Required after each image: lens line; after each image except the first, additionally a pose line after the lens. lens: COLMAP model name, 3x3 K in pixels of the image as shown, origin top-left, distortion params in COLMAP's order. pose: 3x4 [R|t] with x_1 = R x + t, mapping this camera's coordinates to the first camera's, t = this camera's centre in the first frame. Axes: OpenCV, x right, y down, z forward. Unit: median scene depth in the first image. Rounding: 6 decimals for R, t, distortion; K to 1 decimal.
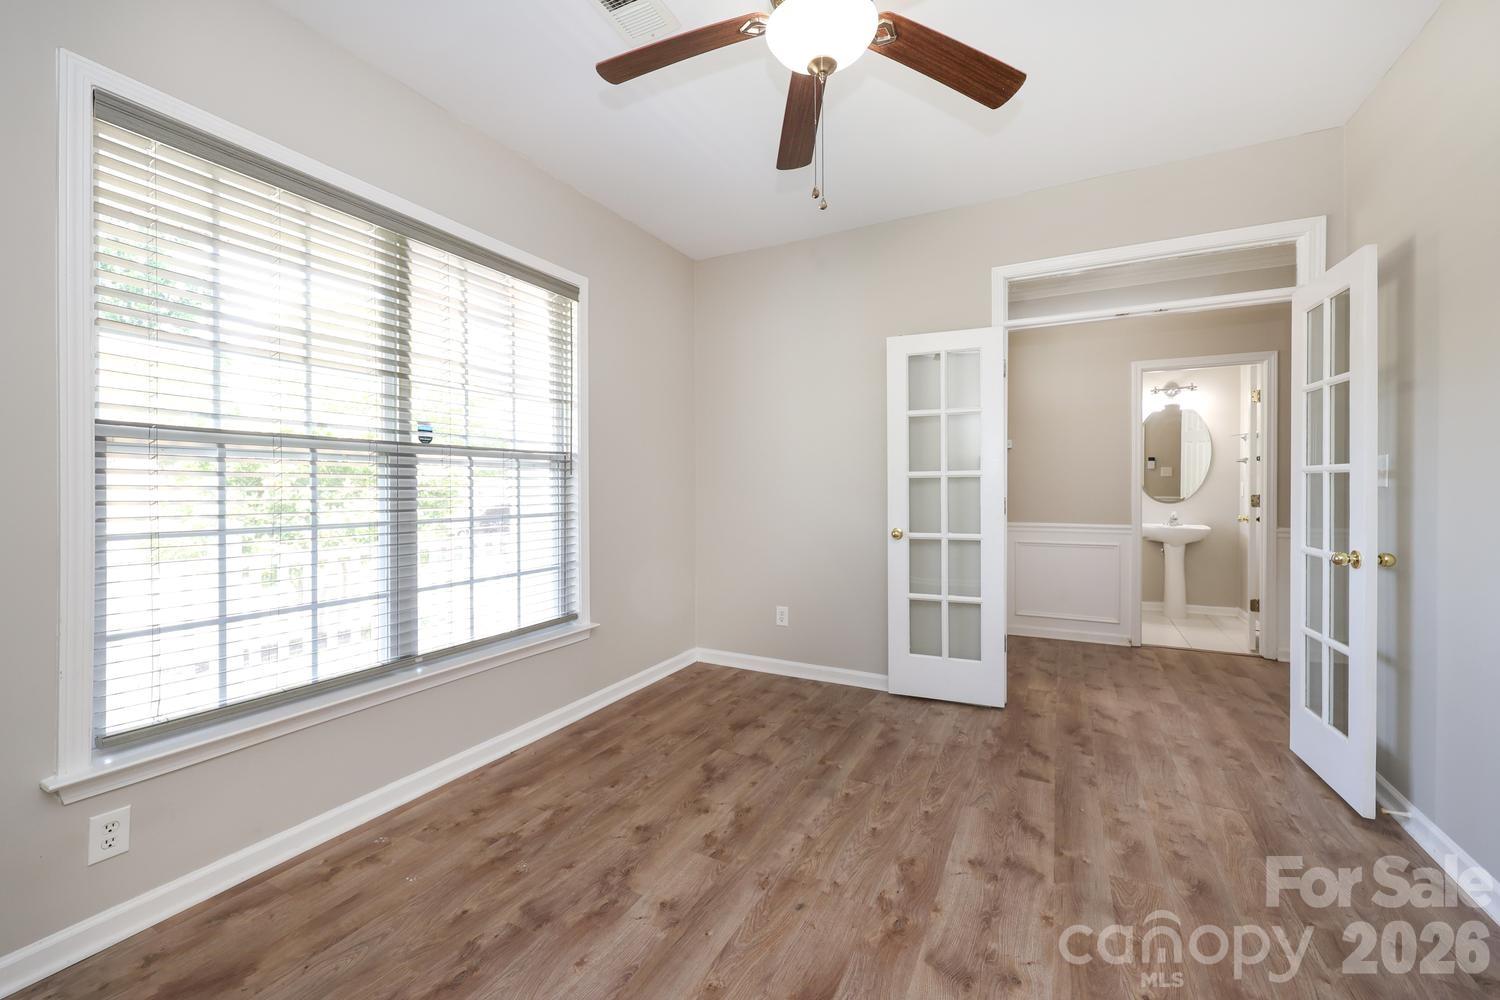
lens RADIAL K [[617.7, 0, 731.0], [0, 617.7, 489.8], [0, 0, 1]] dist [-0.001962, 0.000843]
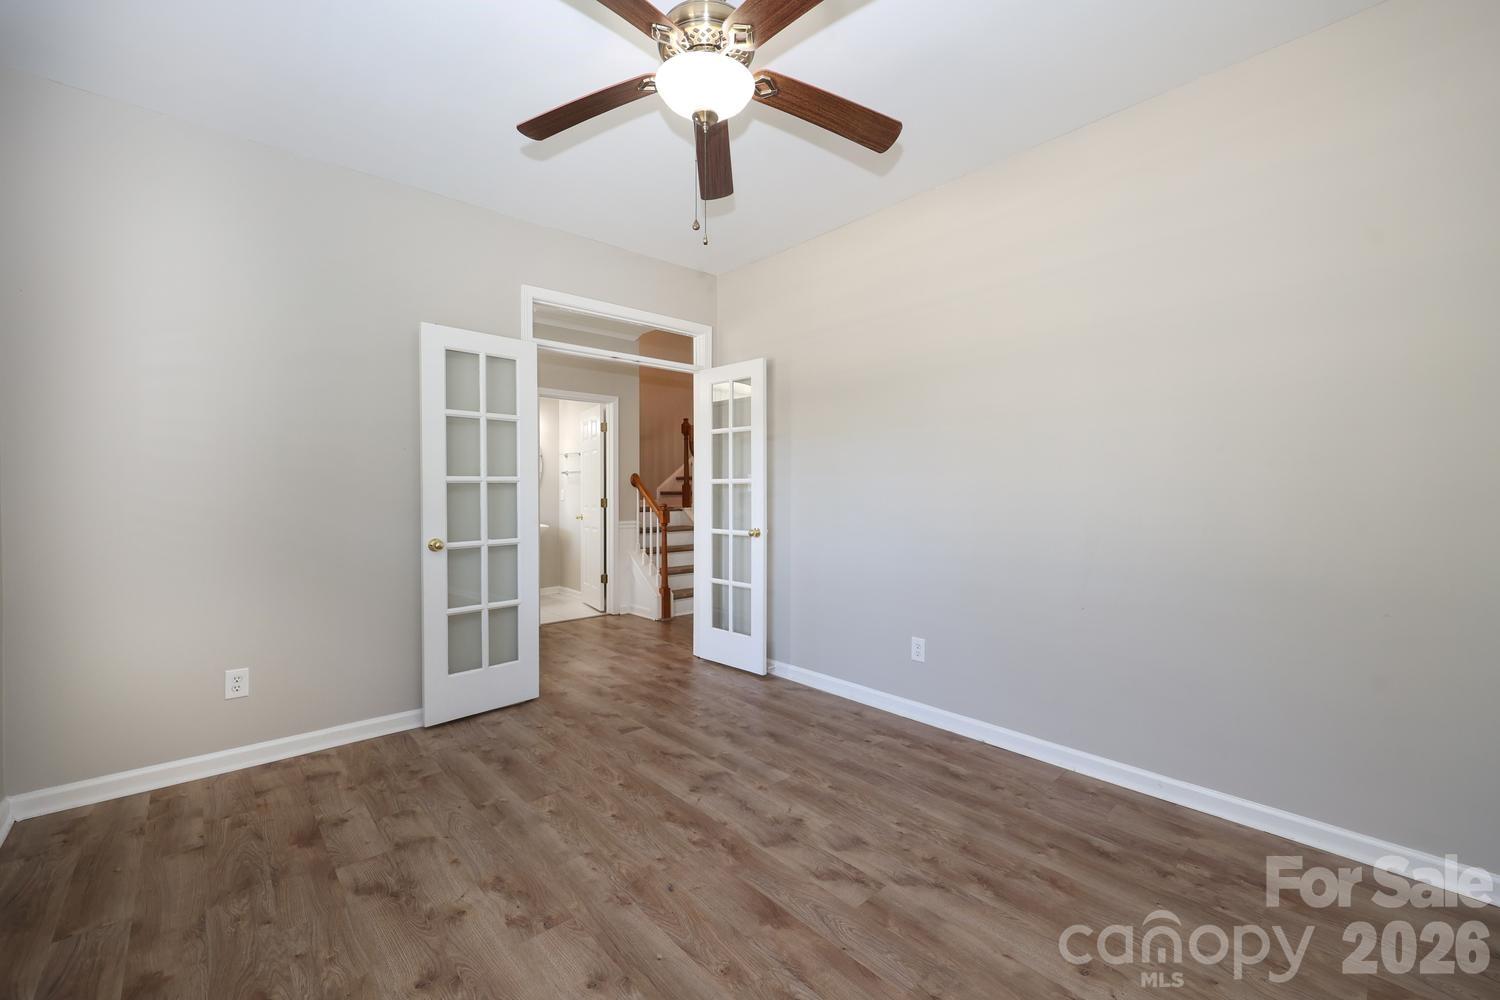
lens RADIAL K [[617.7, 0, 771.6], [0, 617.7, 500.7], [0, 0, 1]] dist [-0.001962, 0.000843]
pose [[0.314344, -0.013013, 0.949220, -0.521951], [0.008348, 0.999905, 0.010943, 0.001059], [-0.949272, 0.004484, 0.314423, 0.314838]]
